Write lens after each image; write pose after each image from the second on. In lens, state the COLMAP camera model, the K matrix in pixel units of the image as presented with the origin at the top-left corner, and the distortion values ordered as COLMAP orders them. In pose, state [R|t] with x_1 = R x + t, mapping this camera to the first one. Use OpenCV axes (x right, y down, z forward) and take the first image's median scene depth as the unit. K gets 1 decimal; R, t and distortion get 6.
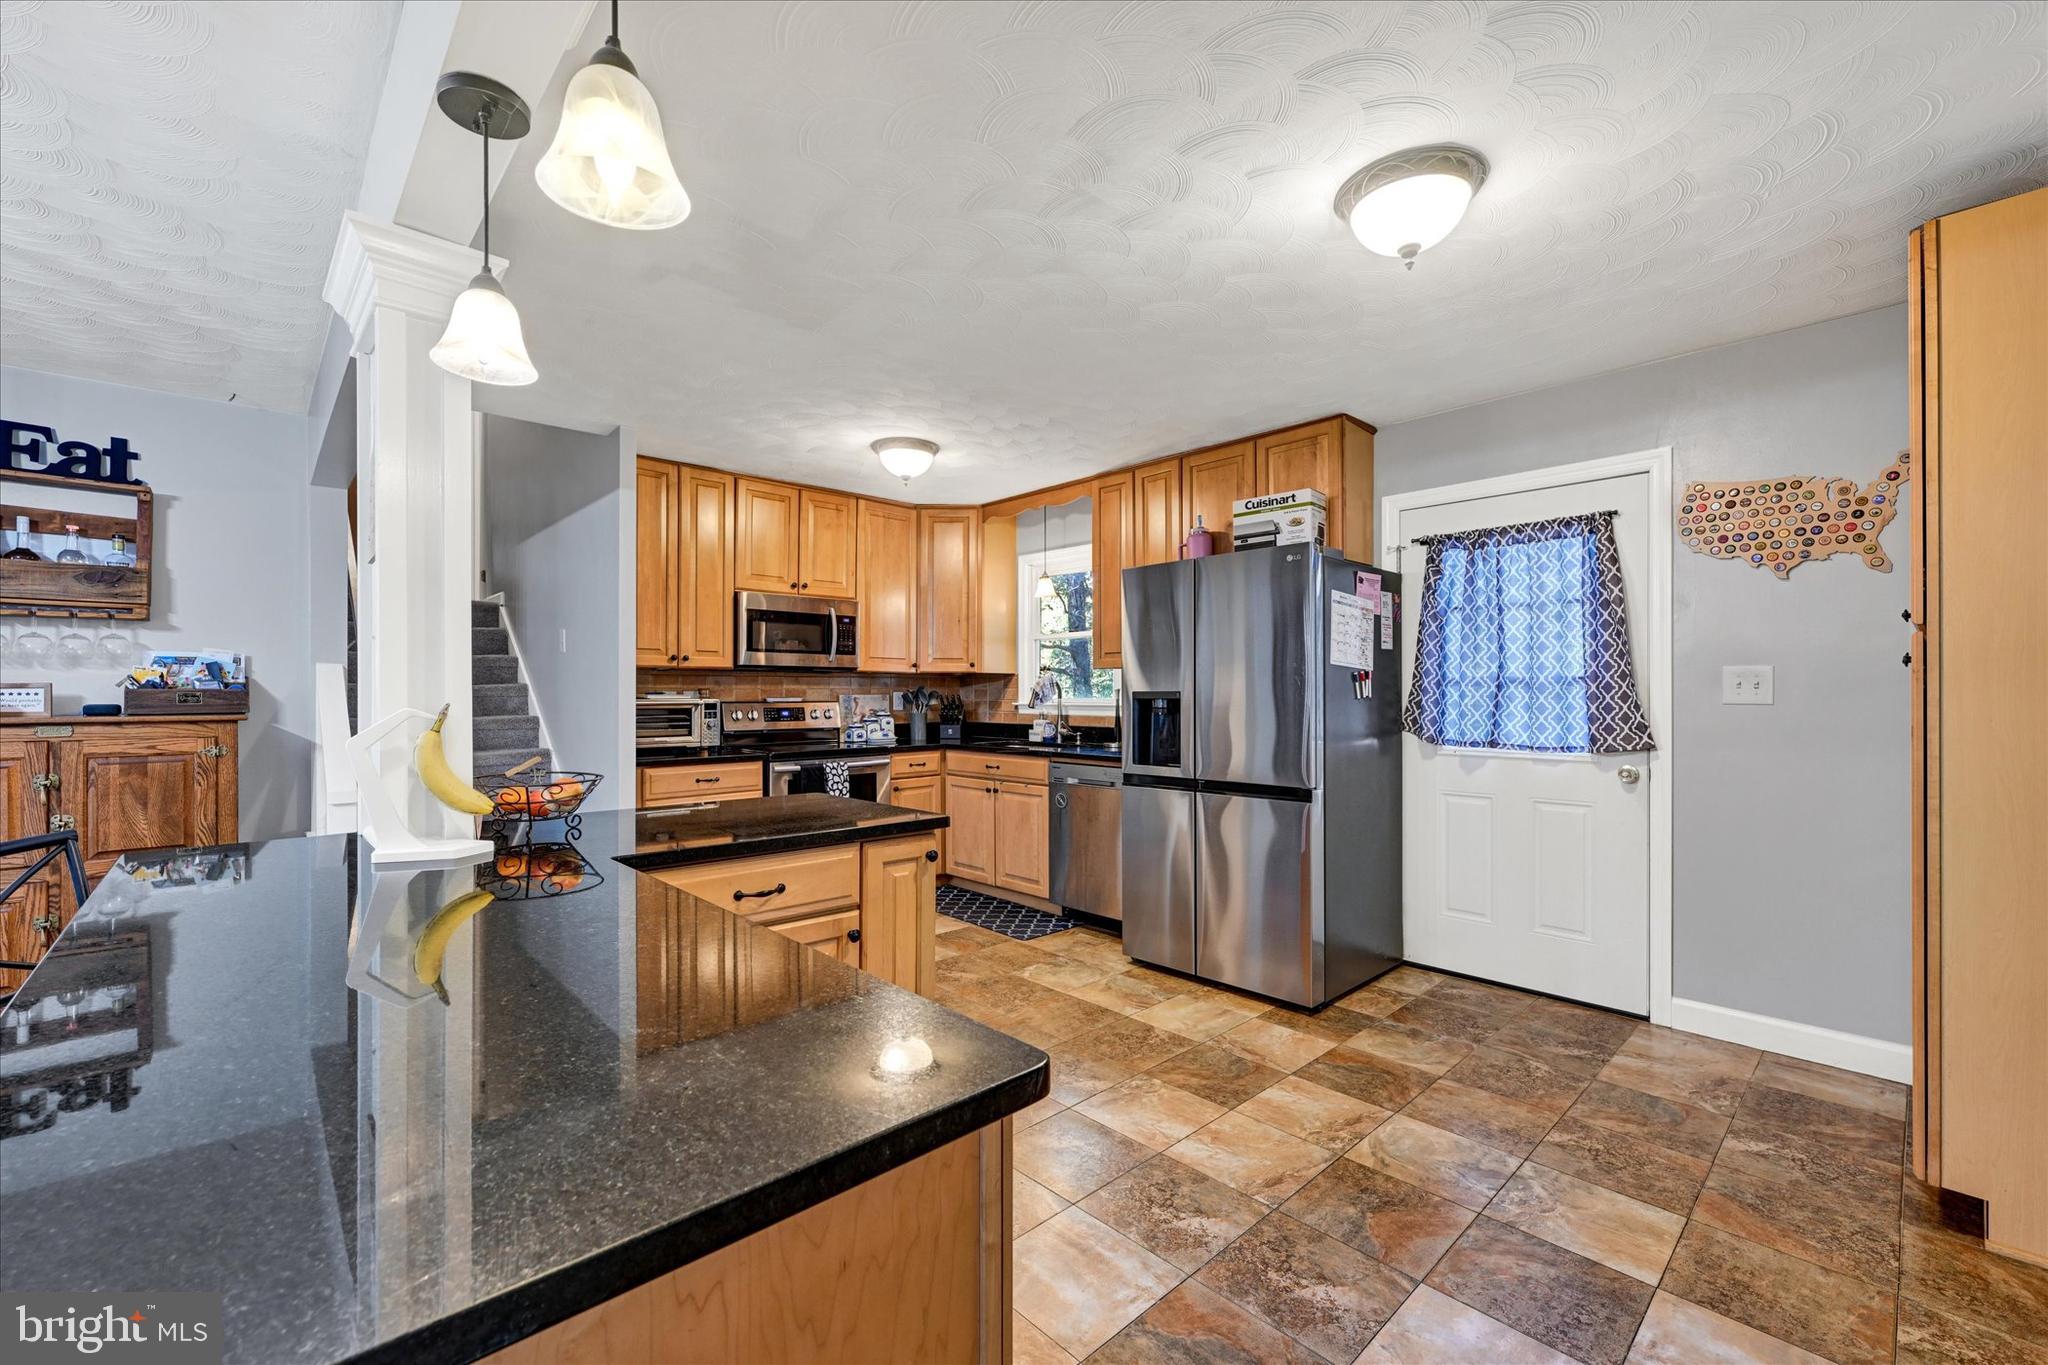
lens RADIAL K [[833.8, 0, 1020.2], [0, 833.8, 687.6], [0, 0, 1]] dist [0.002399, 0.000883]
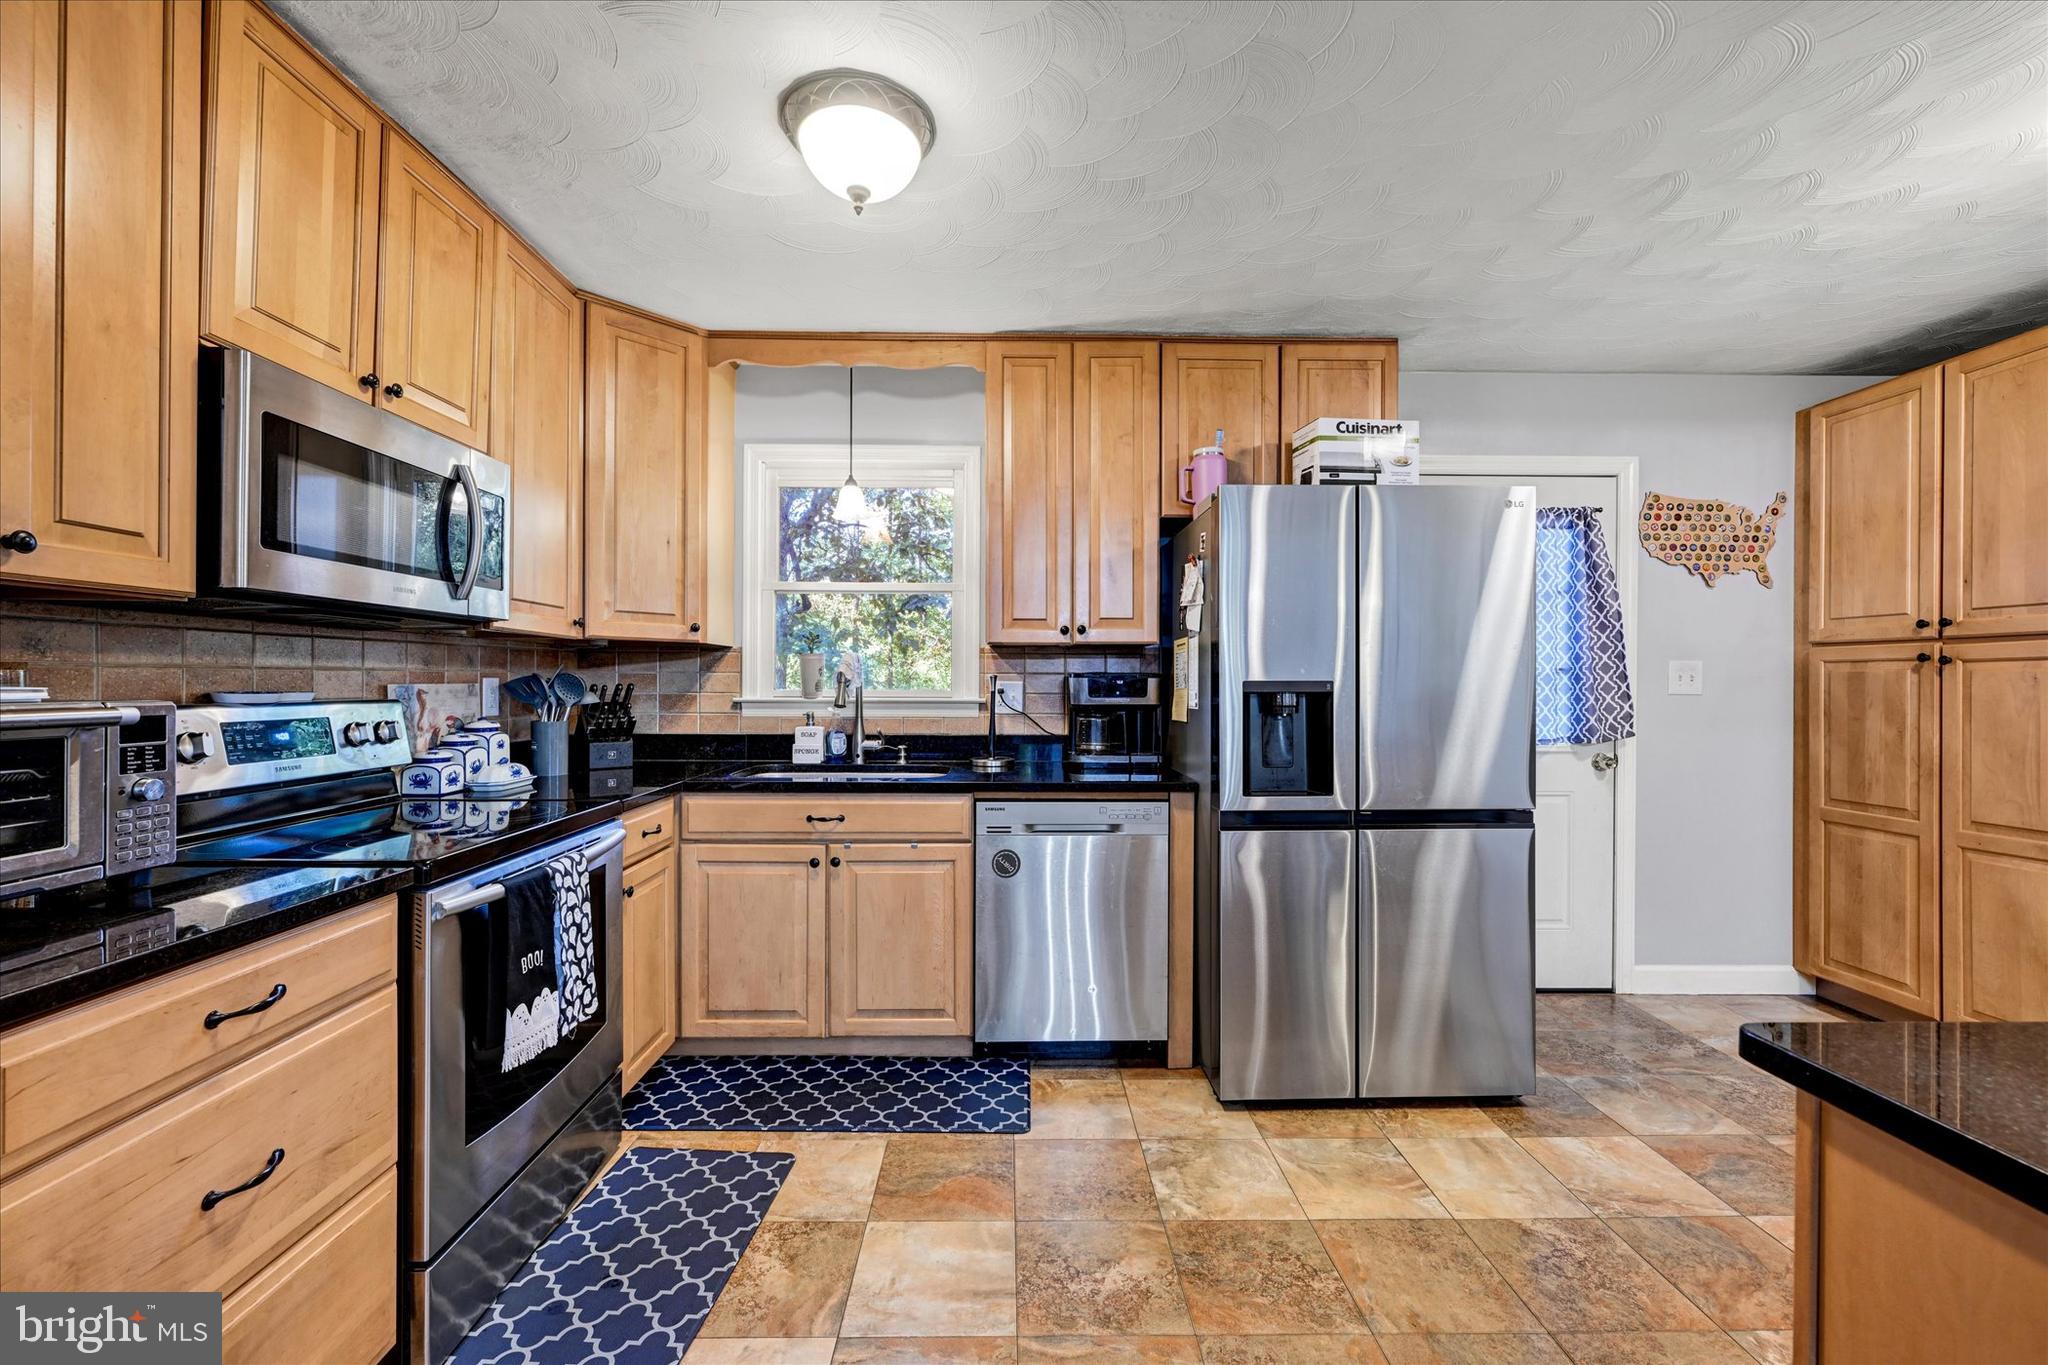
lens RADIAL K [[833.8, 0, 1021.1], [0, 833.8, 683.1], [0, 0, 1]] dist [0.002399, 0.000883]
pose [[0.668033, 0.000676, 0.744131, -0.398844], [-0.009387, 0.999928, 0.007518, 0.002764], [-0.744072, -0.012007, 0.667991, 0.624594]]
